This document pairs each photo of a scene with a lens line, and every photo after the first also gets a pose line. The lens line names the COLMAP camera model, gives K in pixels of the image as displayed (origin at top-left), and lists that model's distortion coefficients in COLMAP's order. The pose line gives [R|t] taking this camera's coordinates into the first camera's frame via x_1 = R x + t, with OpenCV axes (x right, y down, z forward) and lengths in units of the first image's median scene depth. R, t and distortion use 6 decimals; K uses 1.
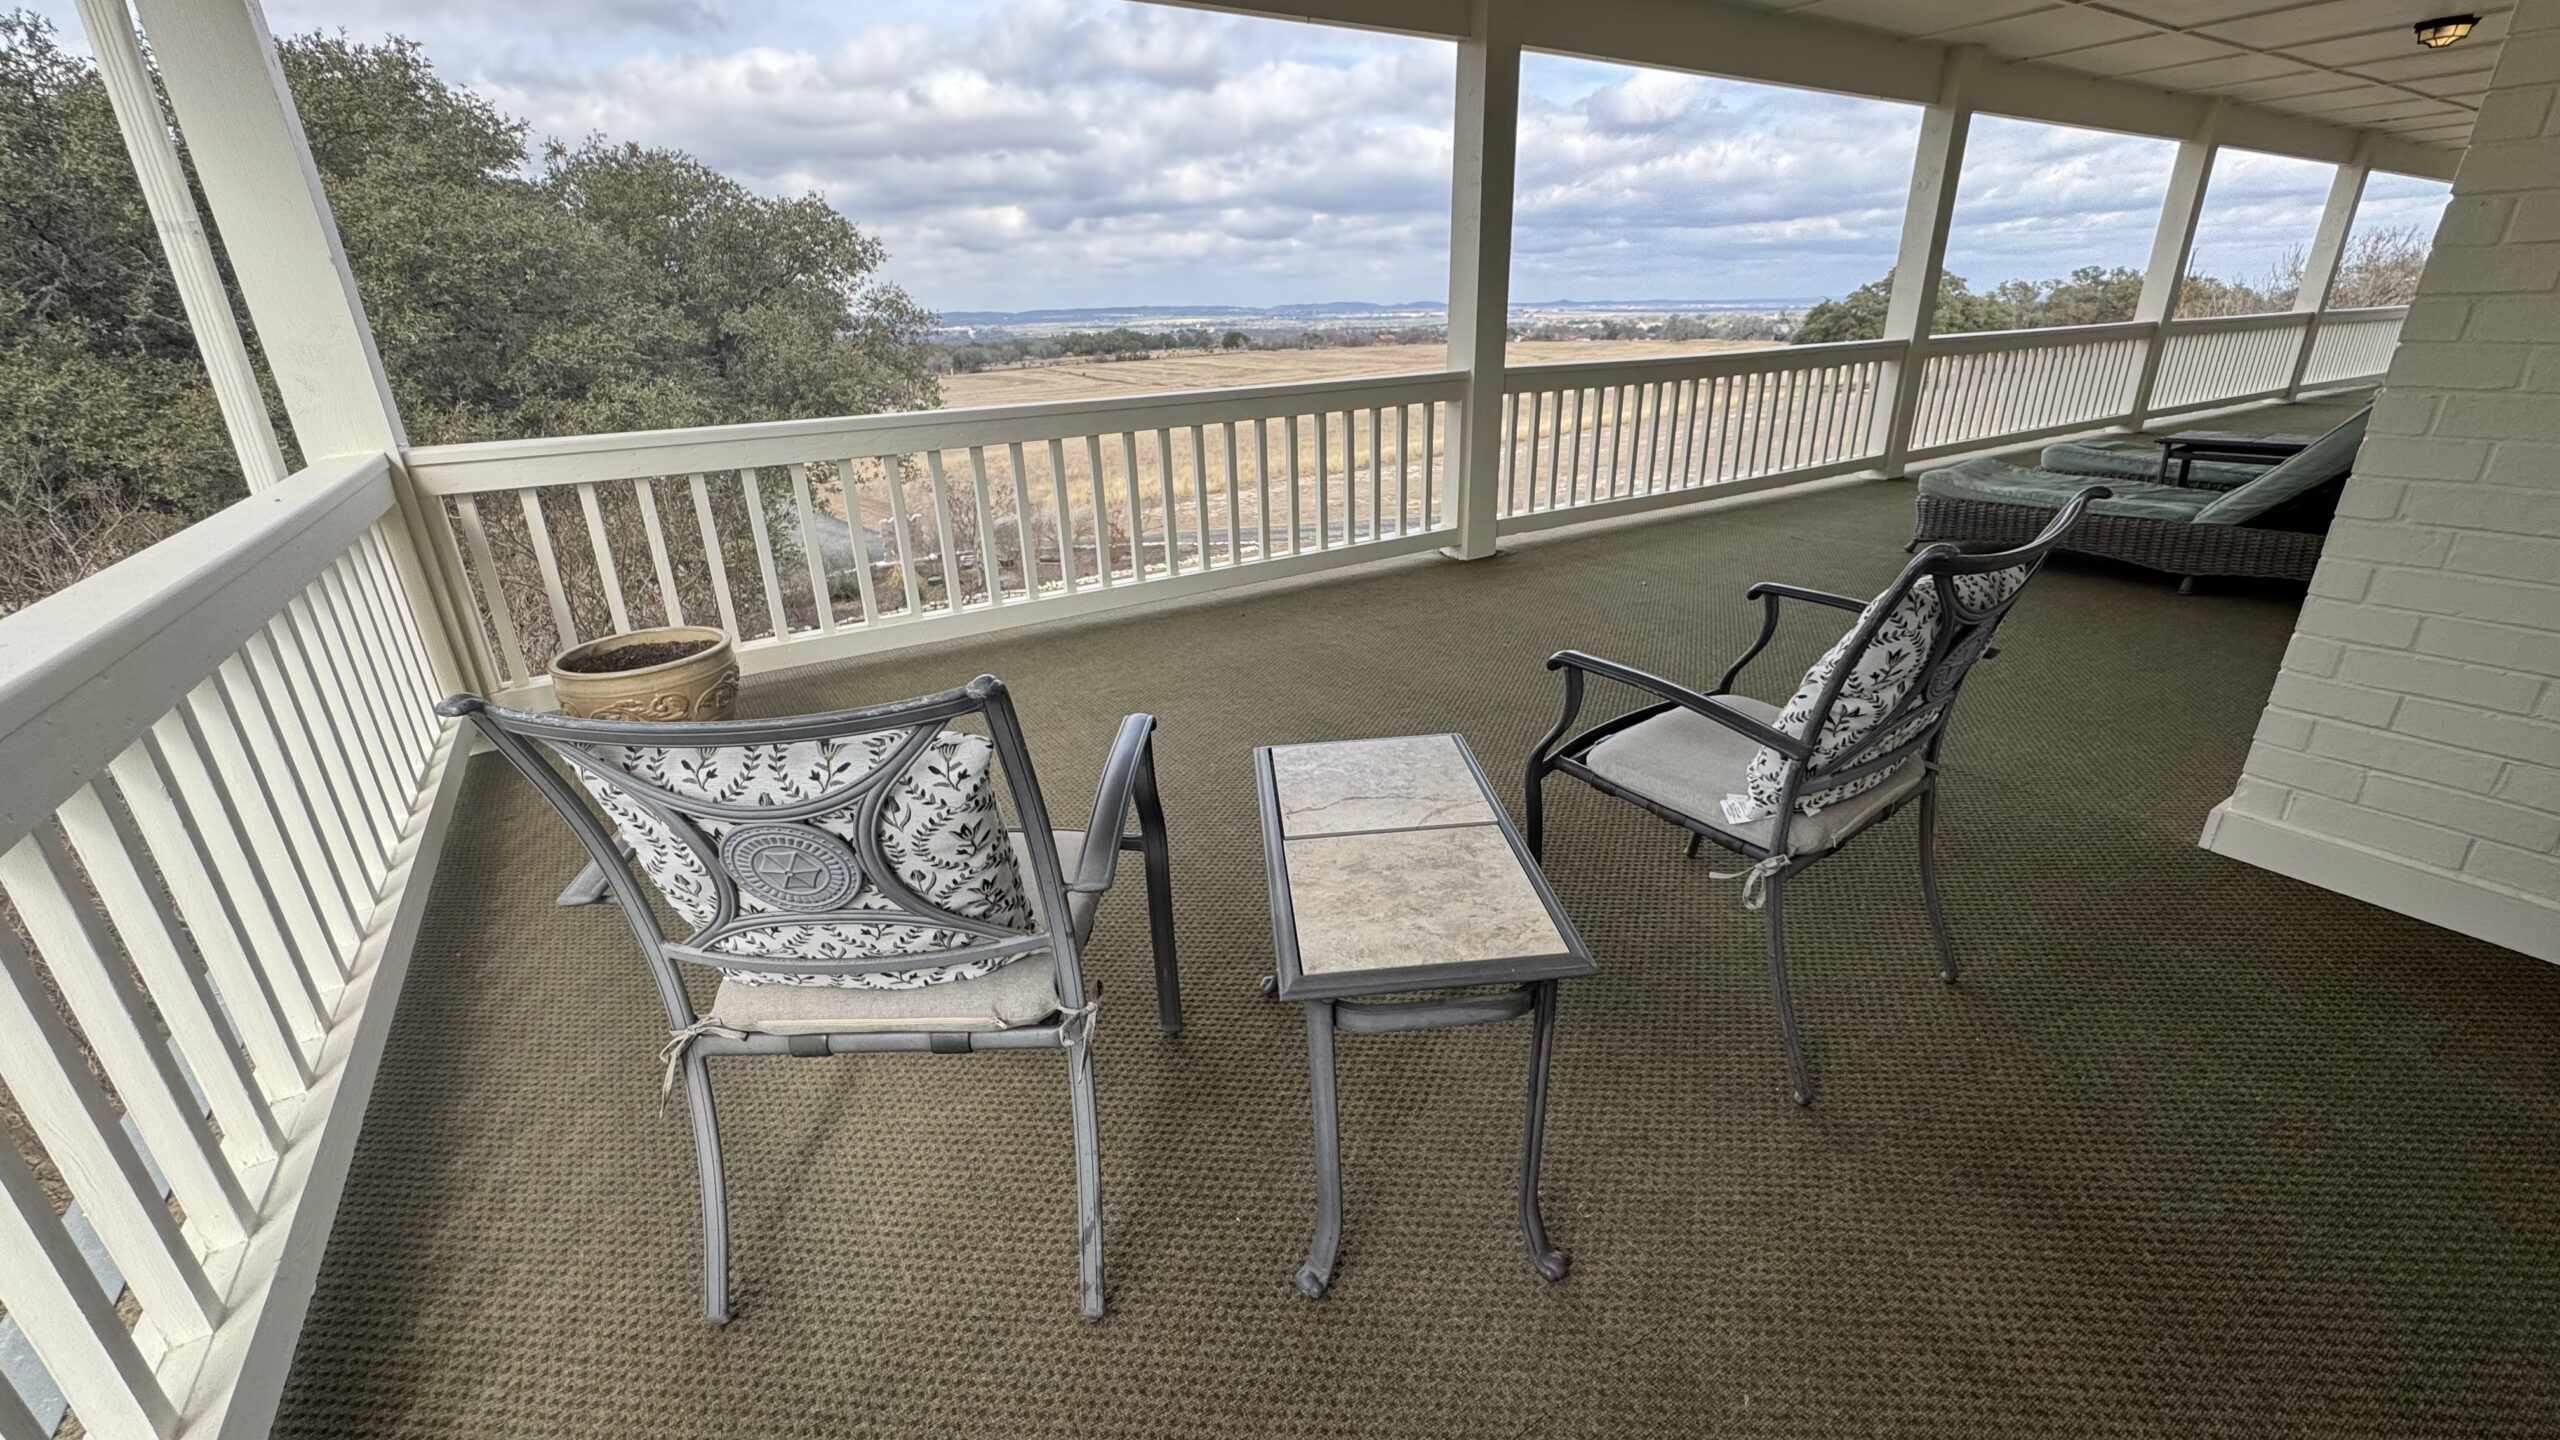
lens RADIAL K [[1017.9, 0, 1278.2], [0, 1017.9, 733.0], [0, 0, 1]] dist [-0.002463, 0.000260]
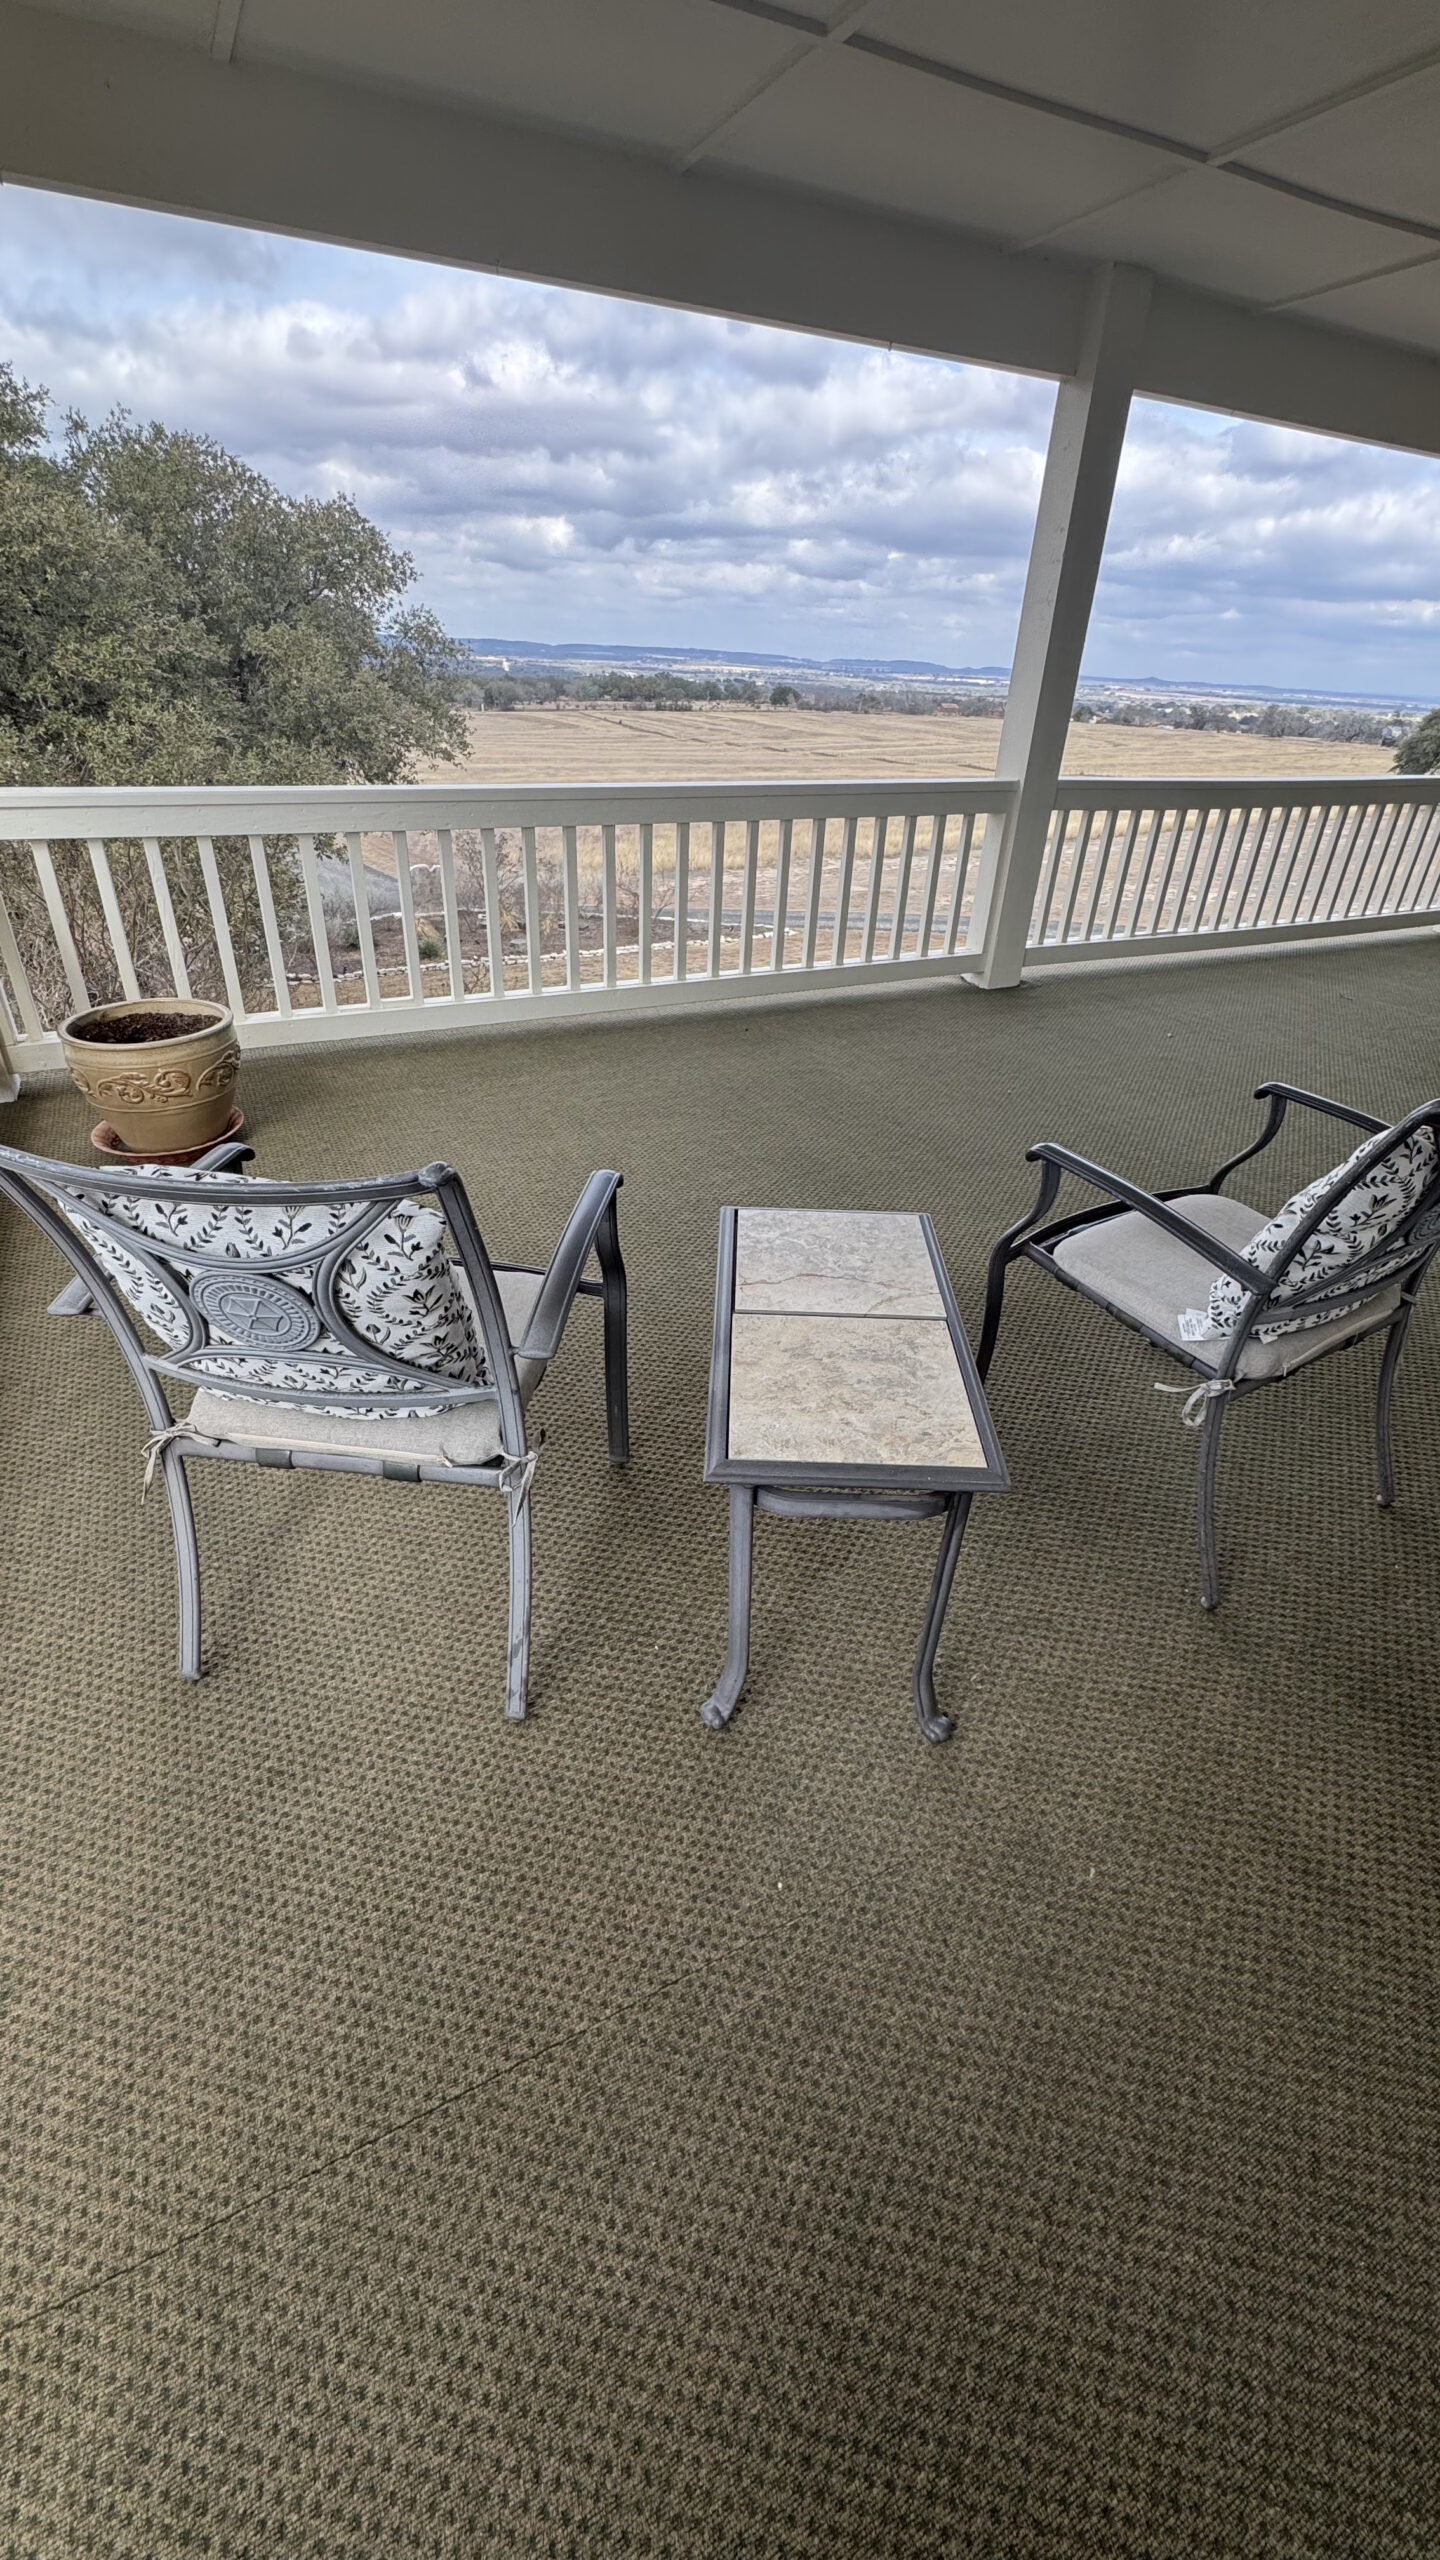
lens RADIAL K [[1017.9, 0, 718.7], [0, 1017.9, 1282.5], [0, 0, 1]] dist [-0.002463, 0.000260]
pose [[0.992649, 0.109857, -0.050791, 0.039251], [-0.100156, 0.981217, 0.164869, -0.091855], [0.067949, -0.158570, 0.985007, -0.005938]]
